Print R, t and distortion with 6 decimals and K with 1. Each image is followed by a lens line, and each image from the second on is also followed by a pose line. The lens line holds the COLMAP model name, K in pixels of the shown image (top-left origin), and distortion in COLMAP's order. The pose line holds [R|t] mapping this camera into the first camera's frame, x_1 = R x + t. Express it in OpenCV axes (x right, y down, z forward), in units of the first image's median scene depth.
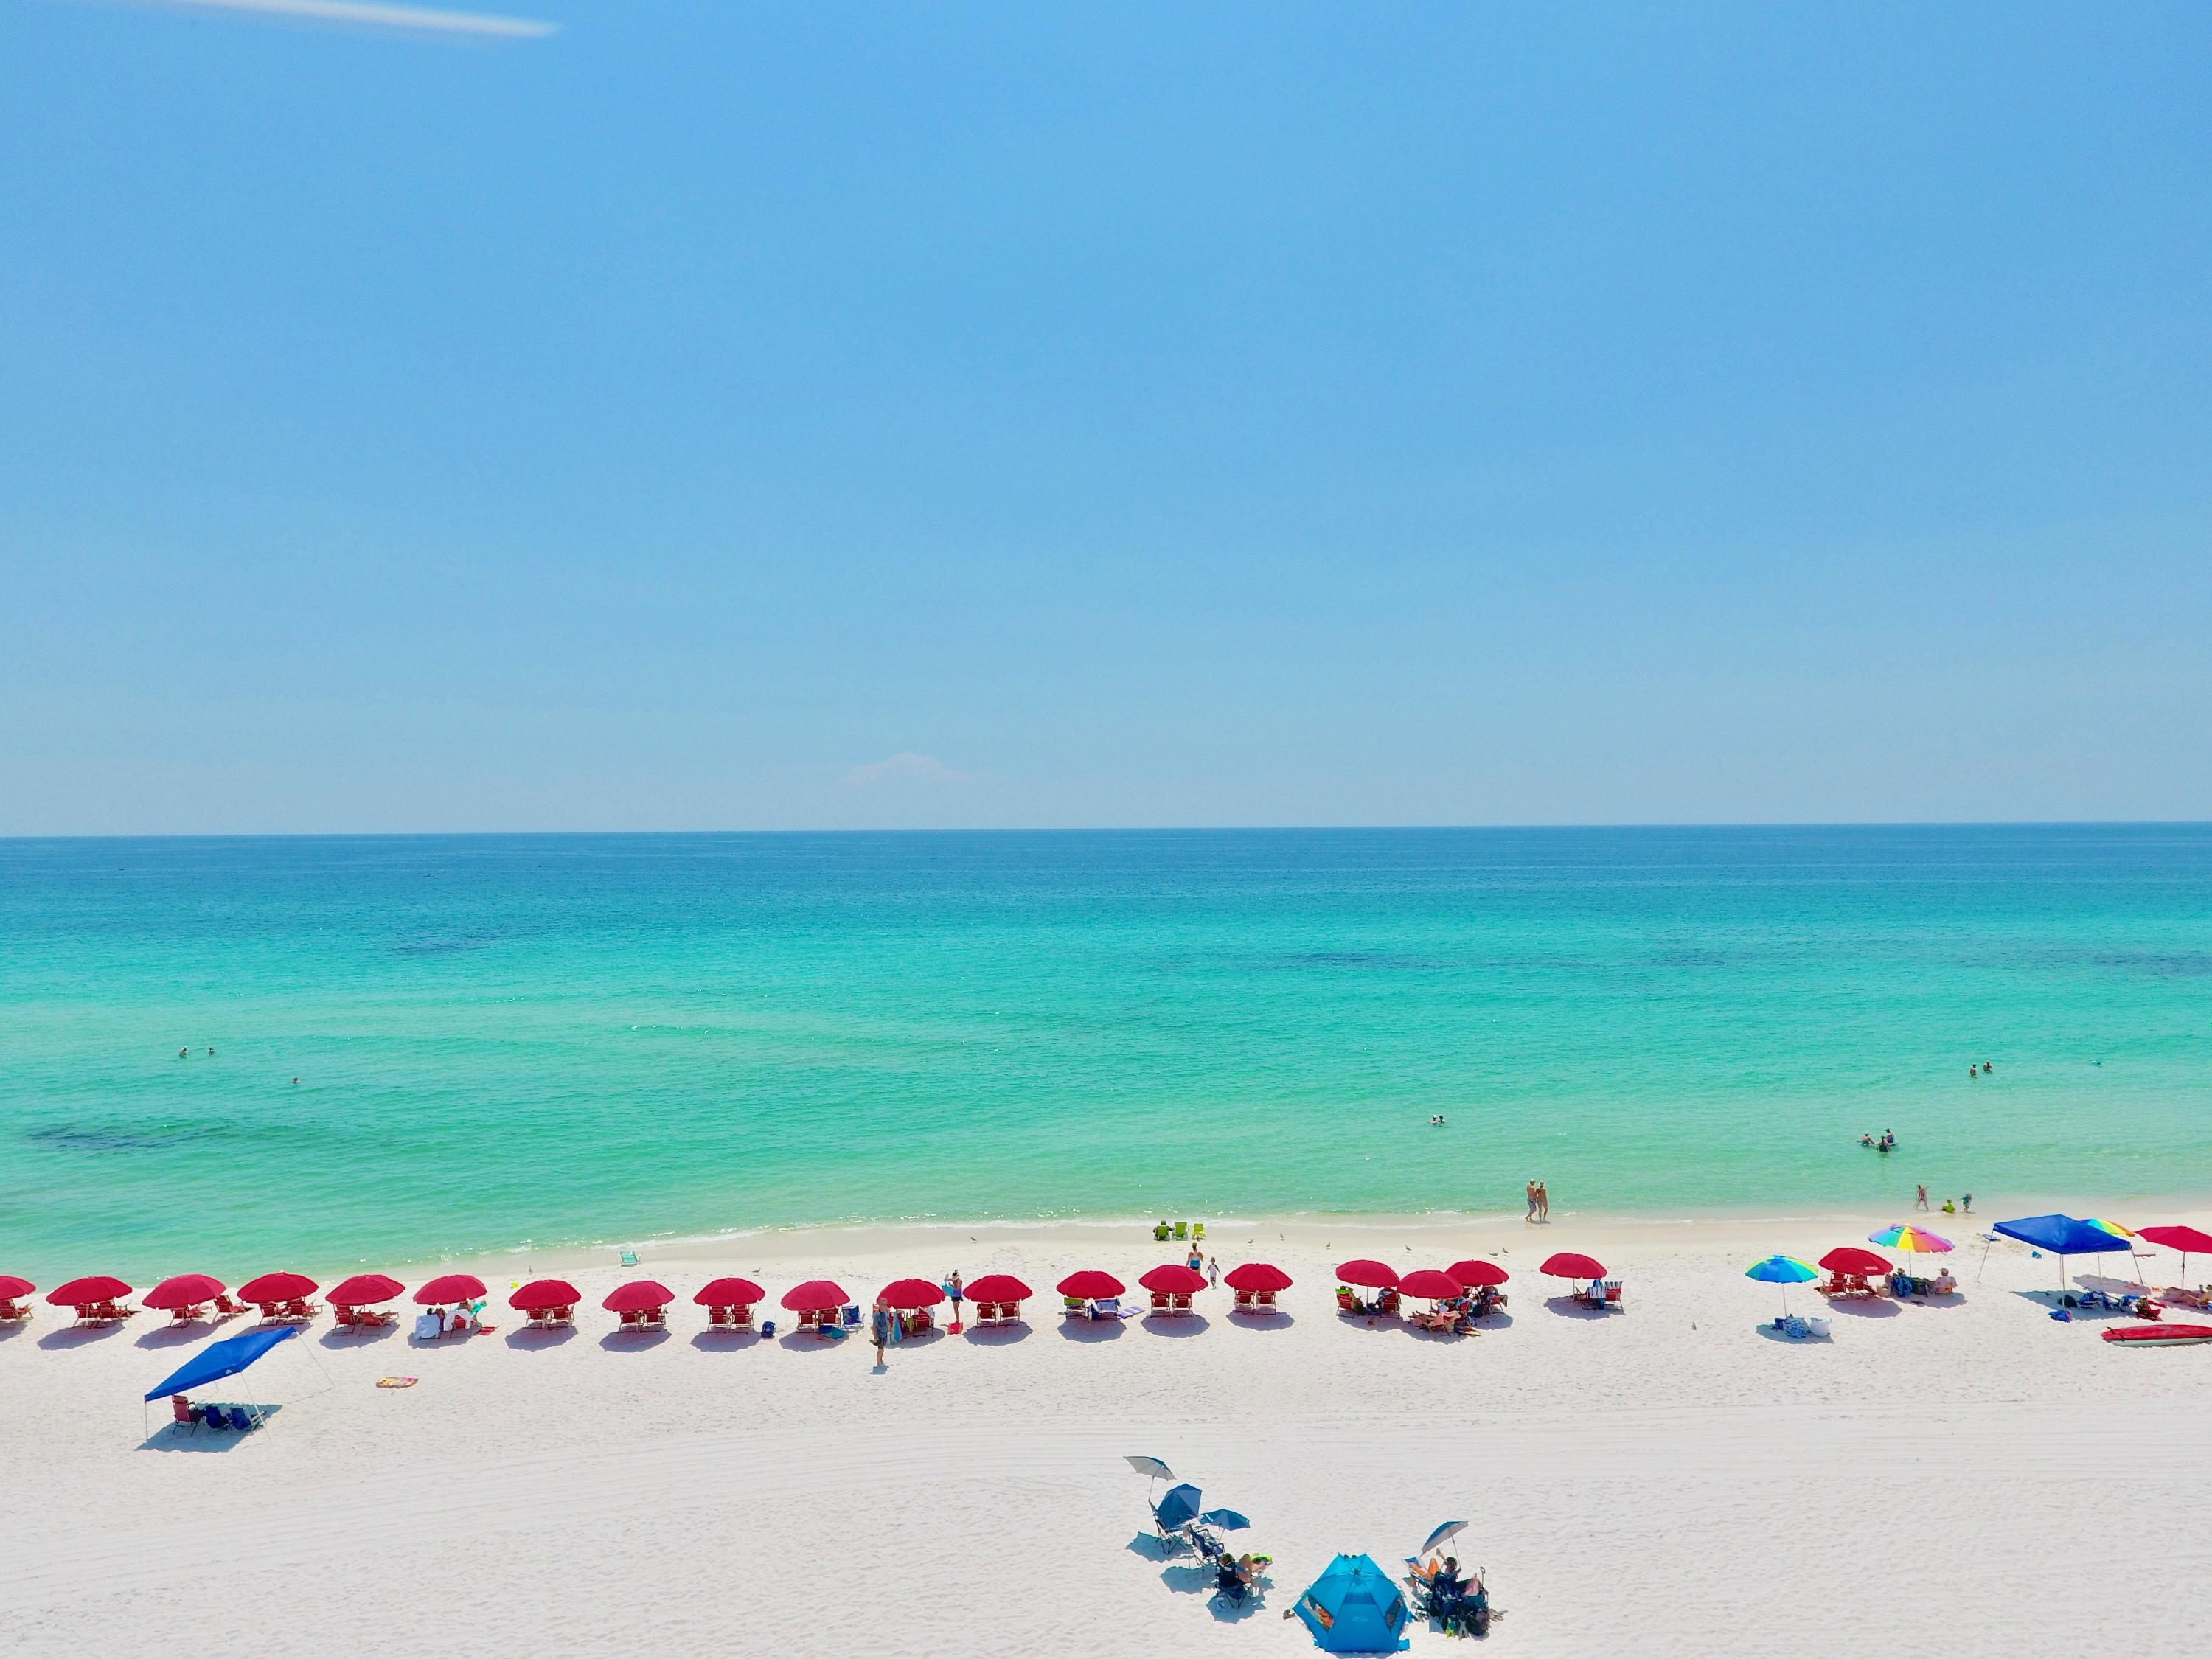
lens RADIAL K [[1300.8, 0, 1110.9], [0, 1300.8, 823.8], [0, 0, 1]] dist [-0.003219, -0.001402]
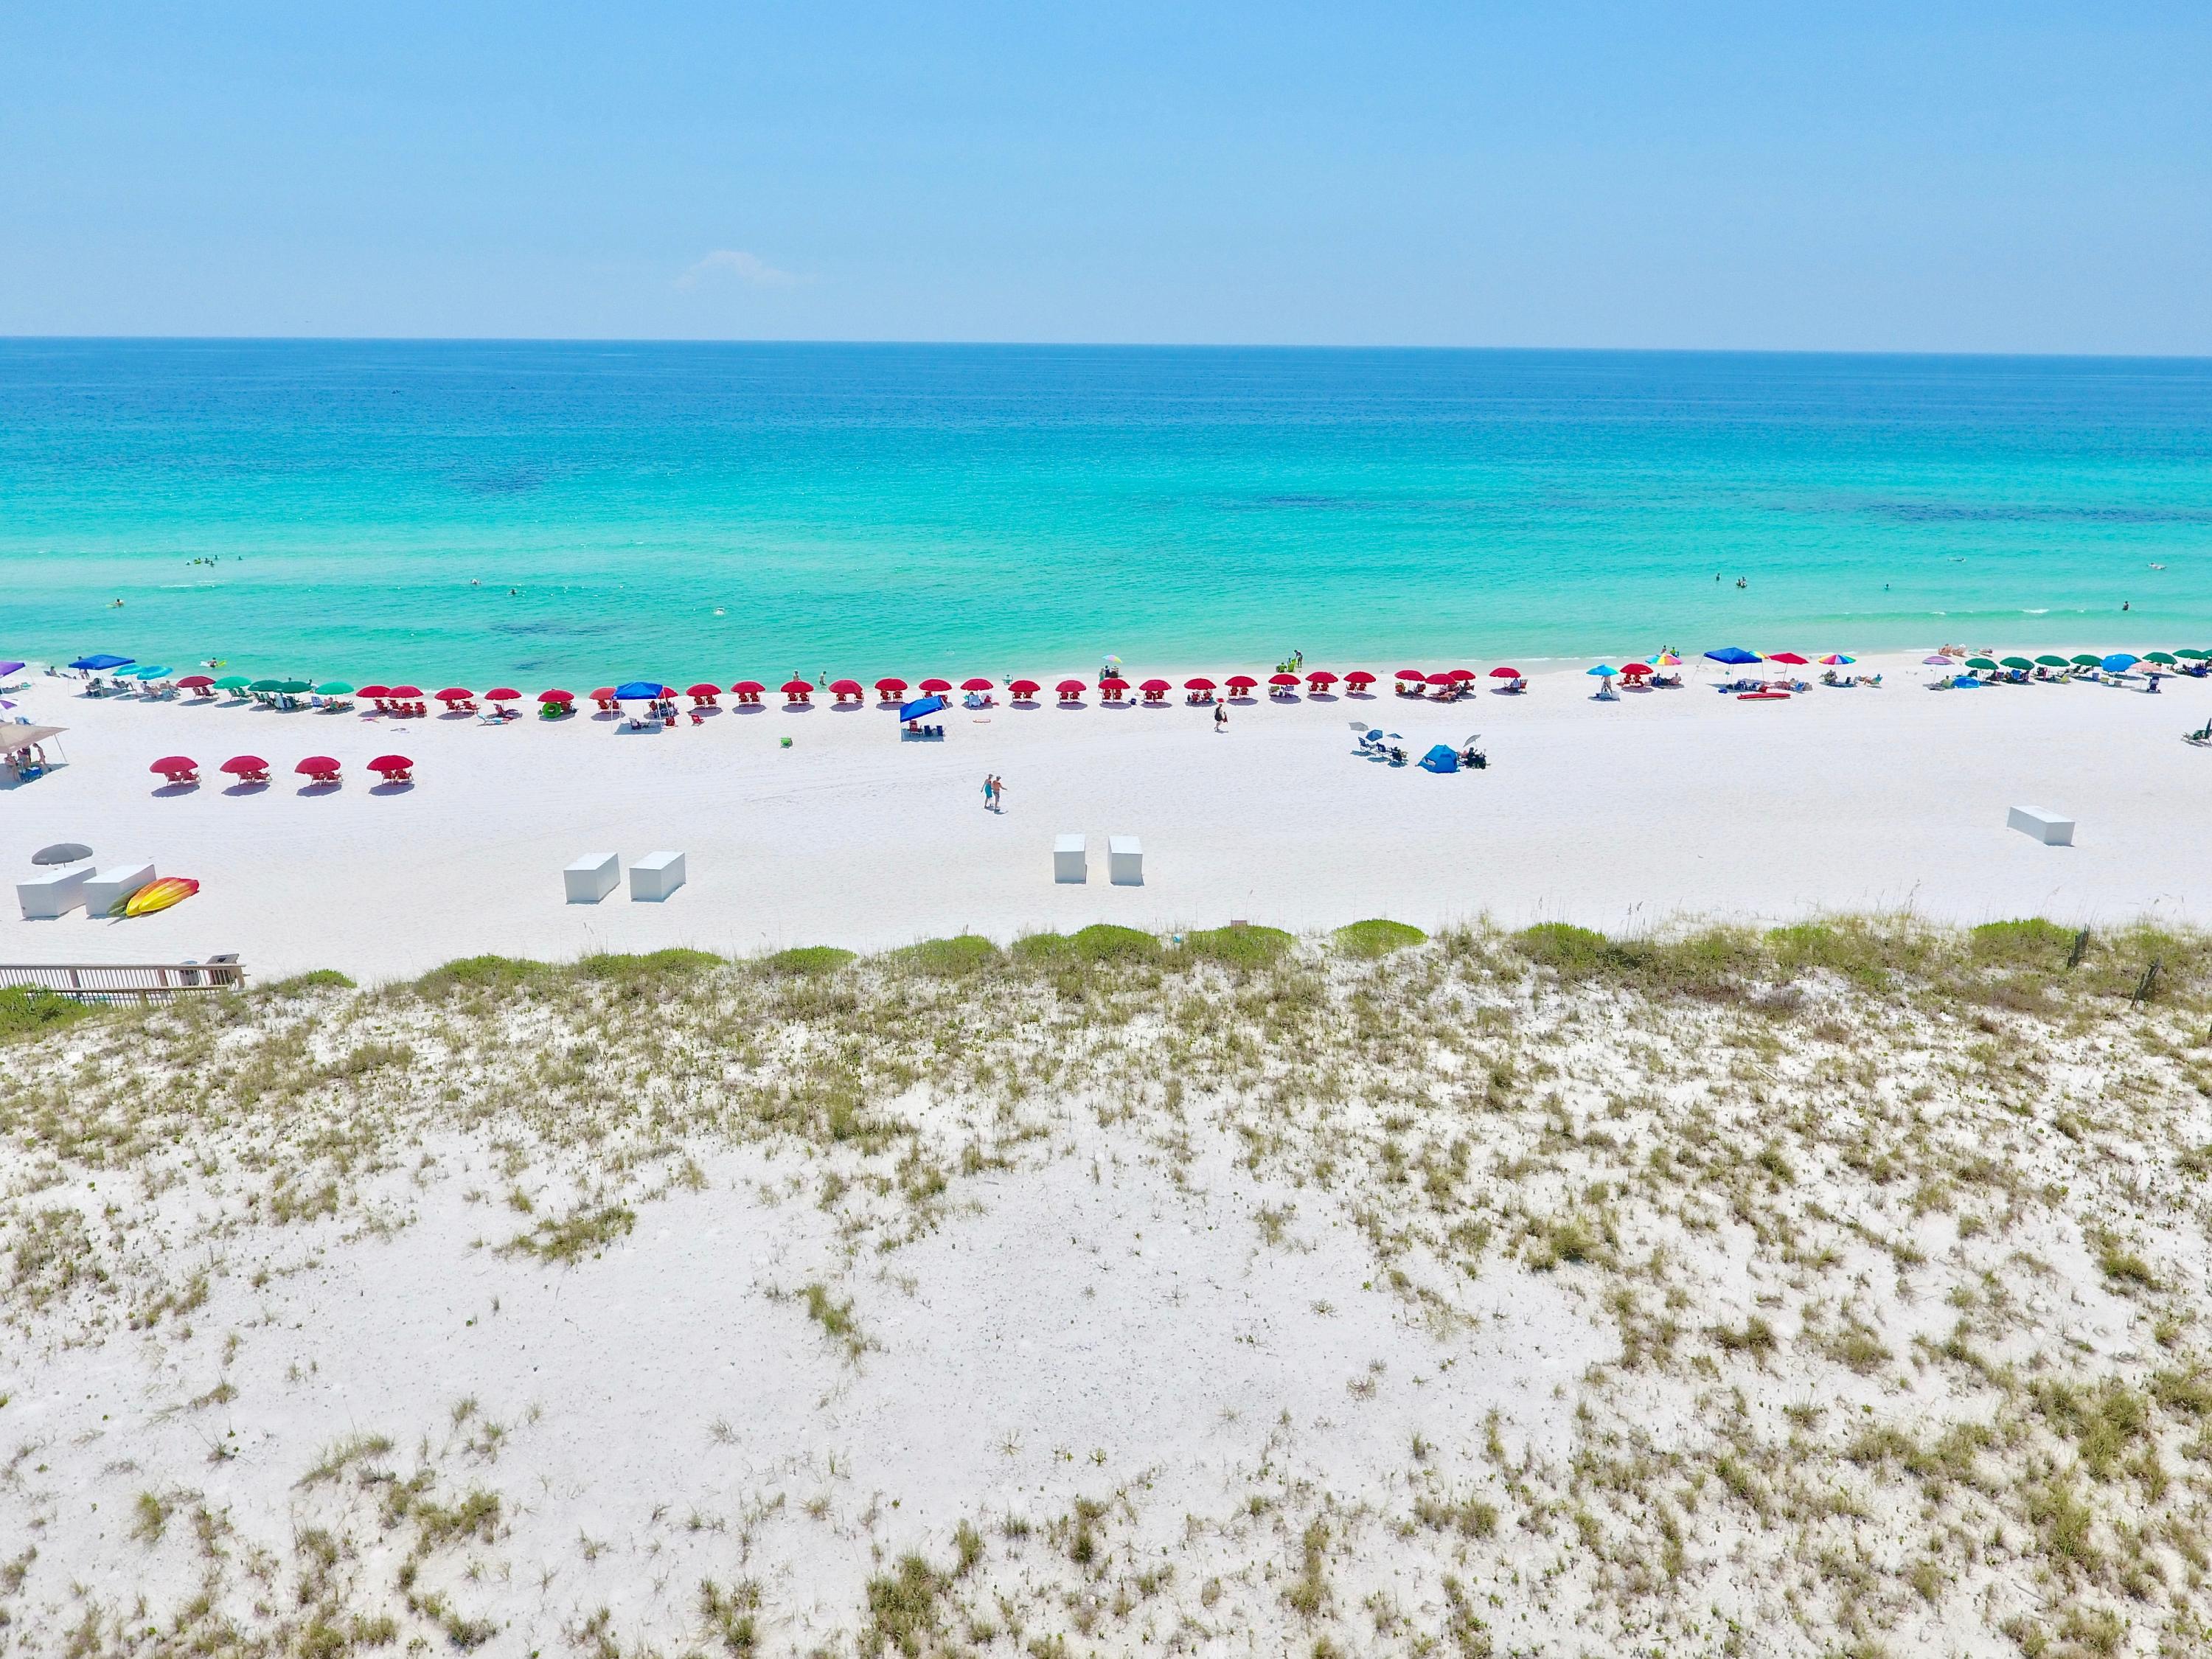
lens RADIAL K [[1300.8, 0, 1105.3], [0, 1300.8, 833.9], [0, 0, 1]] dist [-0.003219, -0.001402]
pose [[0.995968, -0.016576, 0.088168, -0.484281], [-0.016211, 0.933353, 0.358594, -0.158286], [-0.088236, -0.358577, 0.929321, -0.996245]]
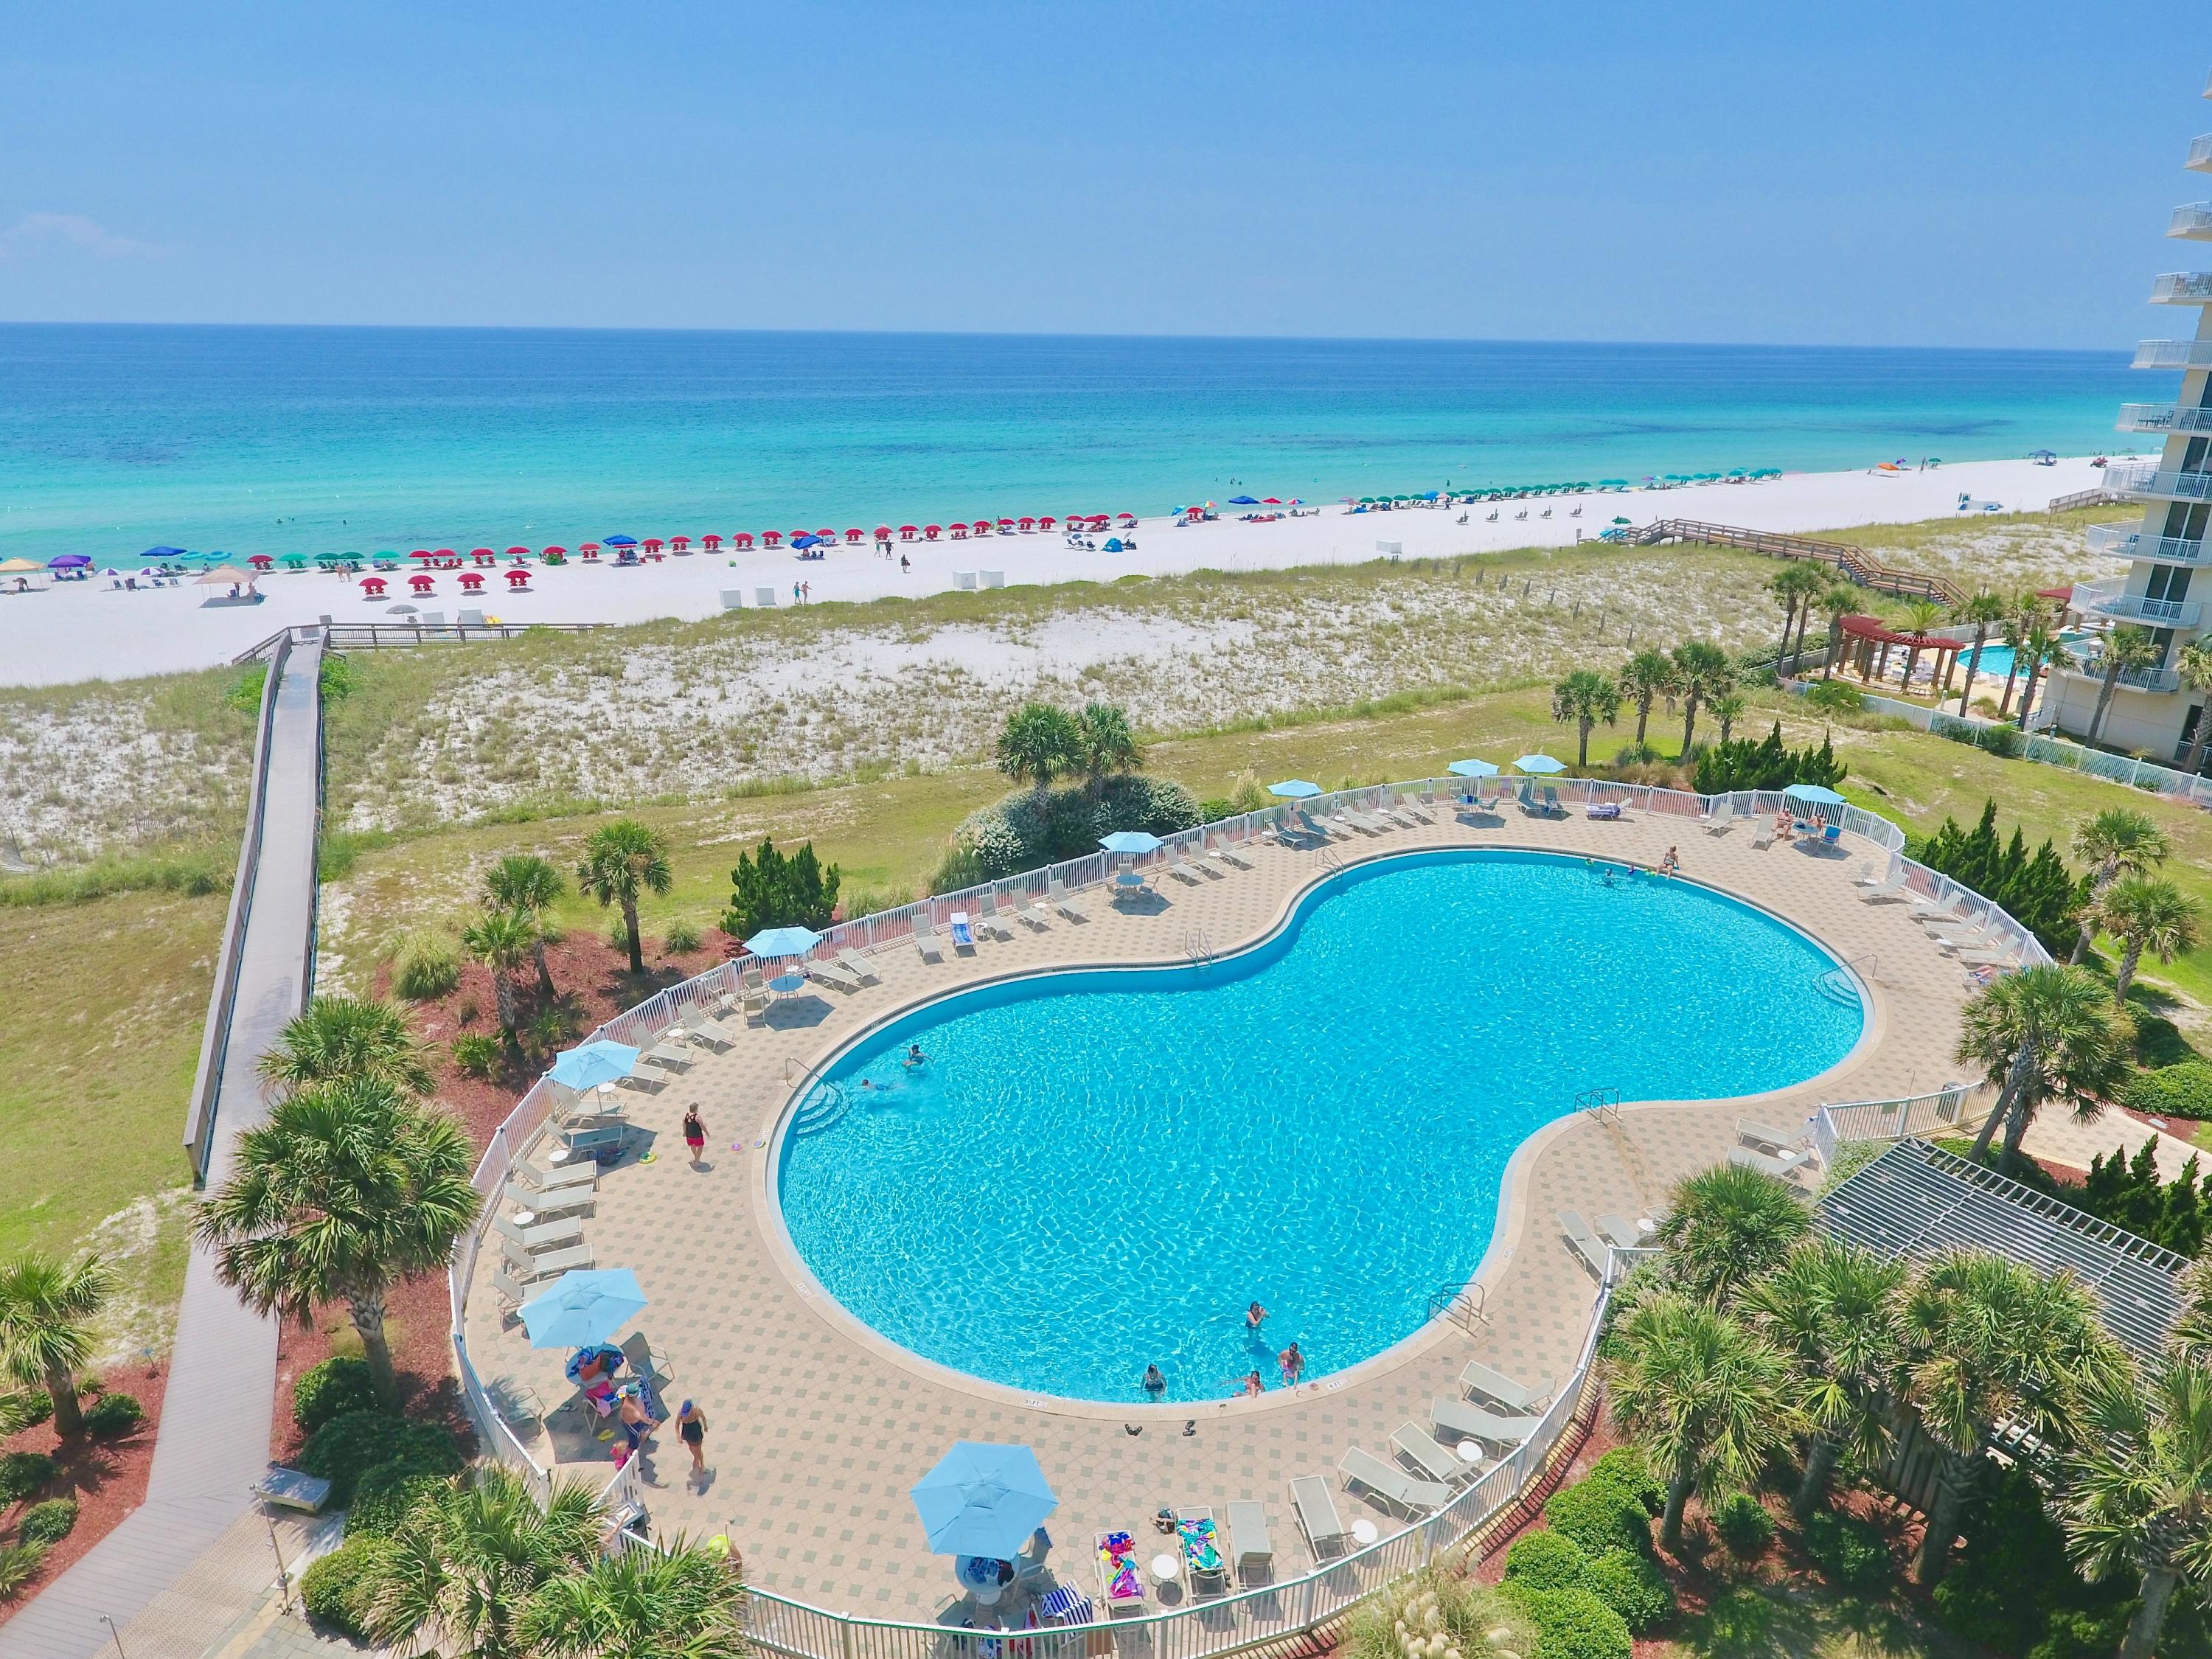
lens RADIAL K [[1300.8, 0, 1098.3], [0, 1300.8, 825.6], [0, 0, 1]] dist [-0.003219, -0.001402]
pose [[0.898544, -0.137547, 0.416773, -1.346086], [-0.021254, 0.934869, 0.354355, -0.127156], [-0.438369, -0.327262, 0.837098, -2.279513]]
